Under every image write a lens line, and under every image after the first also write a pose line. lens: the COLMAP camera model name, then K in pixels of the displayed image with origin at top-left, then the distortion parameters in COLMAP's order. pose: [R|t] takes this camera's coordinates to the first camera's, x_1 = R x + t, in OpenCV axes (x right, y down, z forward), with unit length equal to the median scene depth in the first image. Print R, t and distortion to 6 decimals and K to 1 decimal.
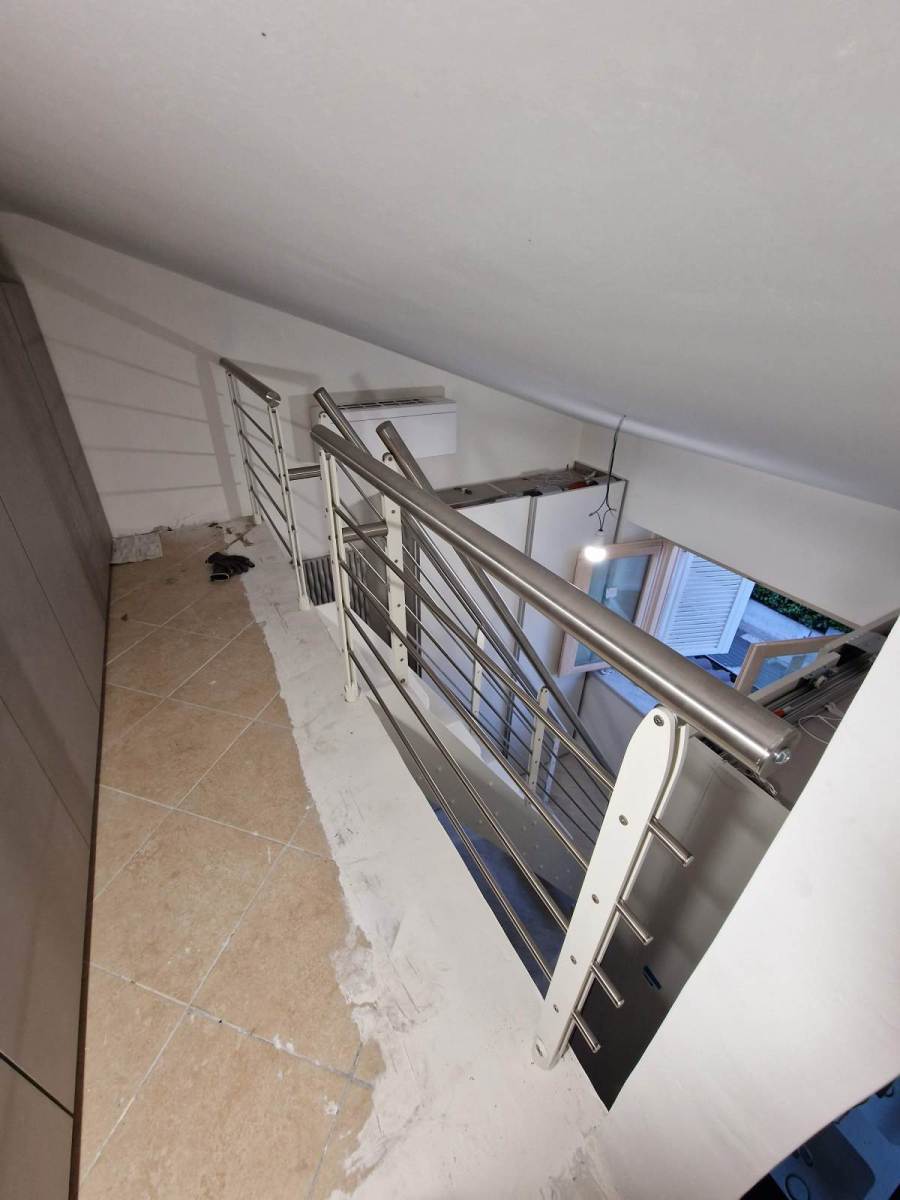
lens RADIAL K [[485.4, 0, 450.0], [0, 485.4, 600.0], [0, 0, 1]] dist [-0.015923, 0.000012]
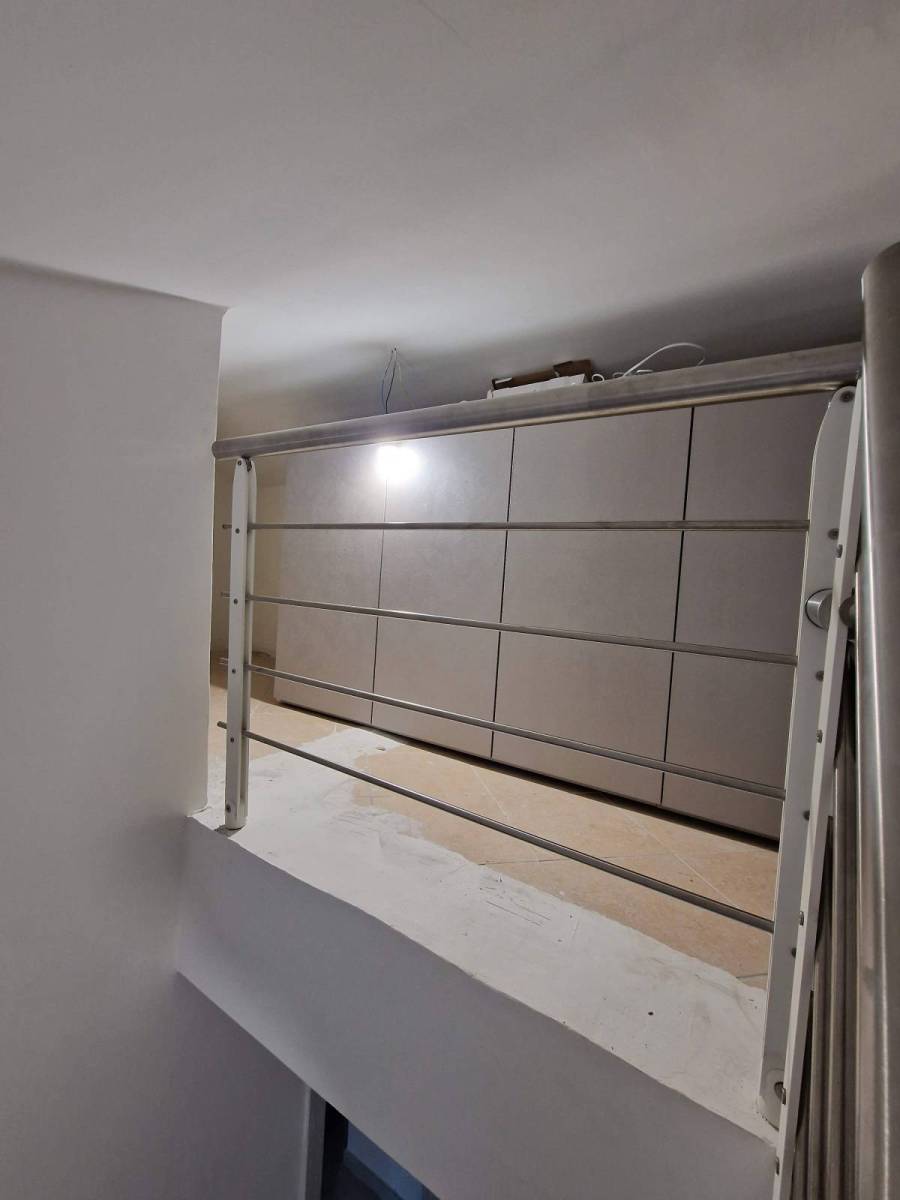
lens RADIAL K [[485.4, 0, 450.0], [0, 485.4, 600.0], [0, 0, 1]] dist [-0.015923, 0.000012]
pose [[-0.872049, -0.058102, -0.485957, 0.258575], [-0.319878, 0.819161, 0.476081, -0.253157], [0.370416, 0.570613, -0.732934, 1.312924]]
